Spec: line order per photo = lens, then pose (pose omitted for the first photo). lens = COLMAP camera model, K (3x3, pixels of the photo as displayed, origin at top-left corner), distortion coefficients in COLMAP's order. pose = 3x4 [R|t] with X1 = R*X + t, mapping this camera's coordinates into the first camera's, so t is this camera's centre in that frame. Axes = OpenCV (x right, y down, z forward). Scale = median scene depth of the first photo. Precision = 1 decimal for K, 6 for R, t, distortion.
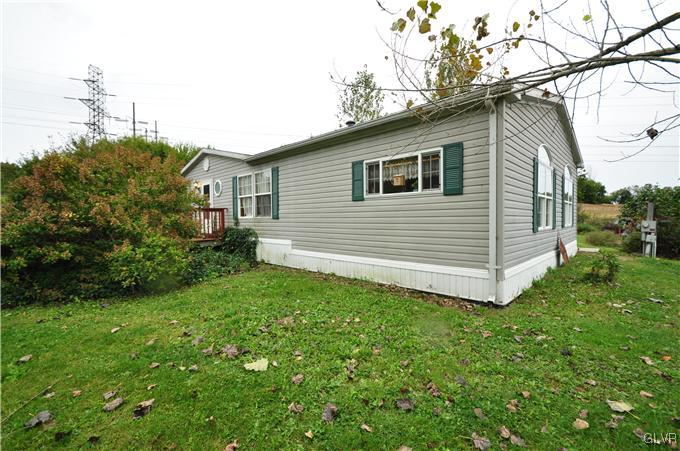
lens RADIAL K [[304.5, 0, 339.3], [0, 304.5, 222.6], [0, 0, 1]] dist [0.001156, -0.001204]
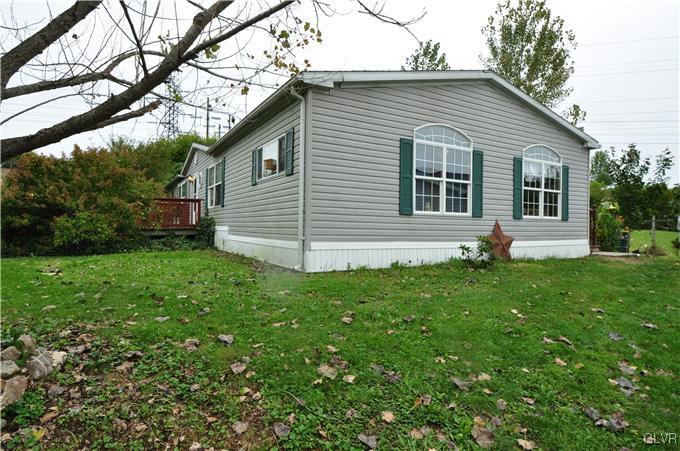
lens RADIAL K [[384.1, 0, 338.4], [0, 384.1, 220.9], [0, 0, 1]] dist [-0.028095, 0.001332]
pose [[0.963117, 0.015540, -0.268635, 0.477749], [-0.022930, 0.999439, -0.024395, 0.053644], [0.268105, 0.029655, 0.962933, -0.146482]]
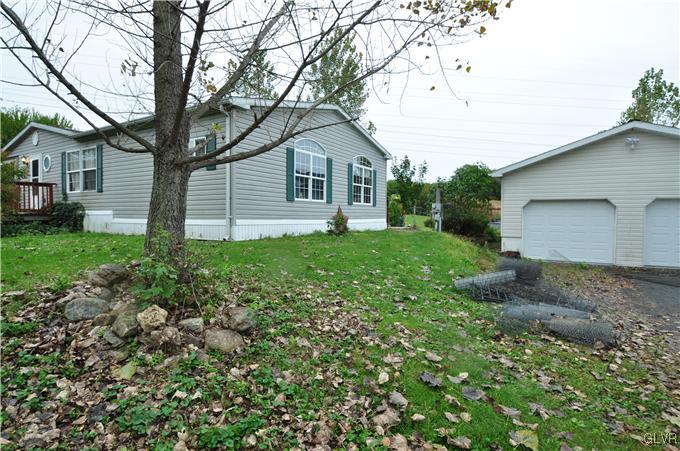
lens RADIAL K [[366.4, 0, 344.7], [0, 366.4, 224.4], [0, 0, 1]] dist [-0.022031, -0.002238]
pose [[0.968933, 0.005949, 0.247251, 0.292100], [-0.008826, 0.999906, 0.010529, 0.074780], [-0.247165, -0.012384, 0.968894, -0.438720]]
